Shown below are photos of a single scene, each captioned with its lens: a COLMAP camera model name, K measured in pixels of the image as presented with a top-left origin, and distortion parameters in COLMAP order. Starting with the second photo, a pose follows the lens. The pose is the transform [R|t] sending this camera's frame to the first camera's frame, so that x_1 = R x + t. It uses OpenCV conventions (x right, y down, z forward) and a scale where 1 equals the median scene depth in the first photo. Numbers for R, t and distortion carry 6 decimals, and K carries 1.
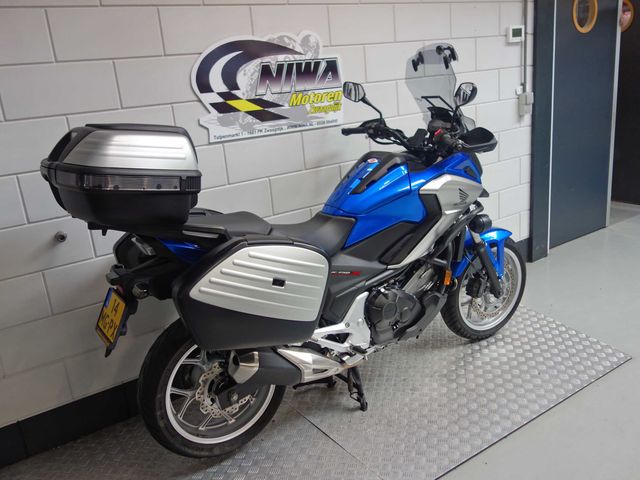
lens RADIAL K [[564.9, 0, 320.0], [0, 564.9, 240.0], [0, 0, 1]] dist [0.055591, -0.102903]
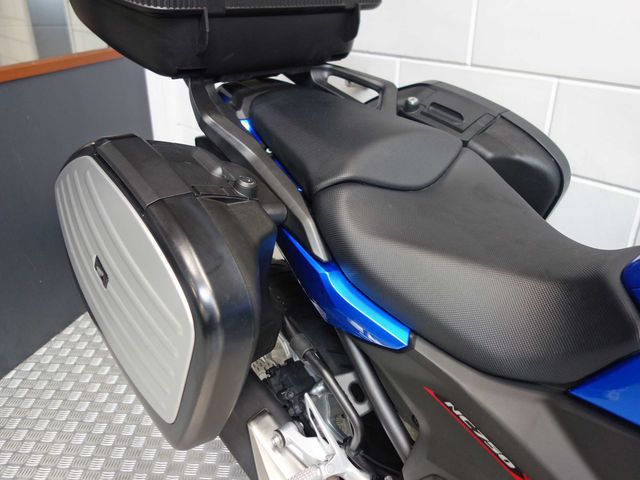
lens RADIAL K [[564.9, 0, 320.0], [0, 564.9, 240.0], [0, 0, 1]] dist [0.055591, -0.102903]
pose [[0.139559, 0.497408, -0.856218, 0.188514], [-0.299170, 0.845452, 0.442390, -0.112485], [0.943939, 0.194415, 0.266800, 0.685957]]
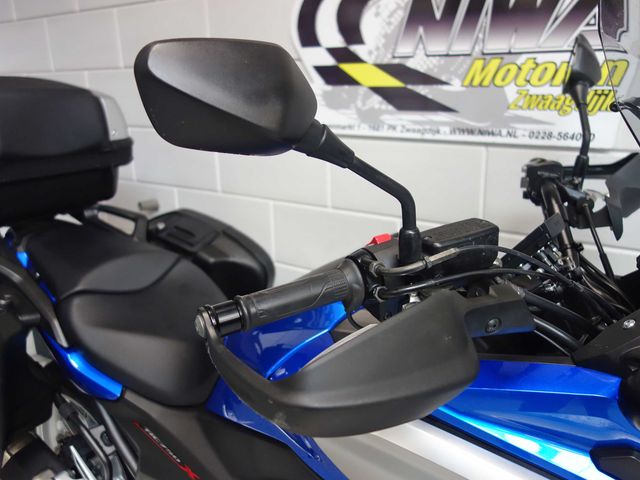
lens RADIAL K [[564.9, 0, 320.0], [0, 564.9, 240.0], [0, 0, 1]] dist [0.055591, -0.102903]
pose [[0.340292, 0.340102, -0.876660, 0.360451], [-0.271432, 0.928141, 0.254713, -0.212553], [0.900292, 0.151277, 0.408153, 0.750658]]
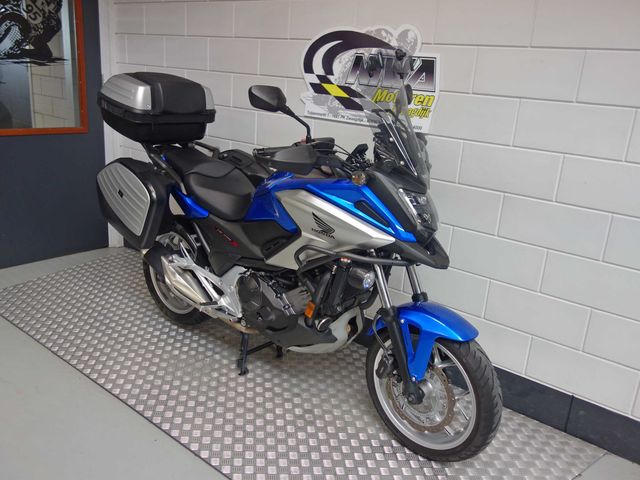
lens RADIAL K [[564.9, 0, 320.0], [0, 564.9, 240.0], [0, 0, 1]] dist [0.055591, -0.102903]
pose [[0.270148, 0.376862, -0.885999, 0.918474], [-0.360150, 0.892964, 0.270012, -0.259464], [0.892923, 0.246149, 0.376960, 0.621313]]
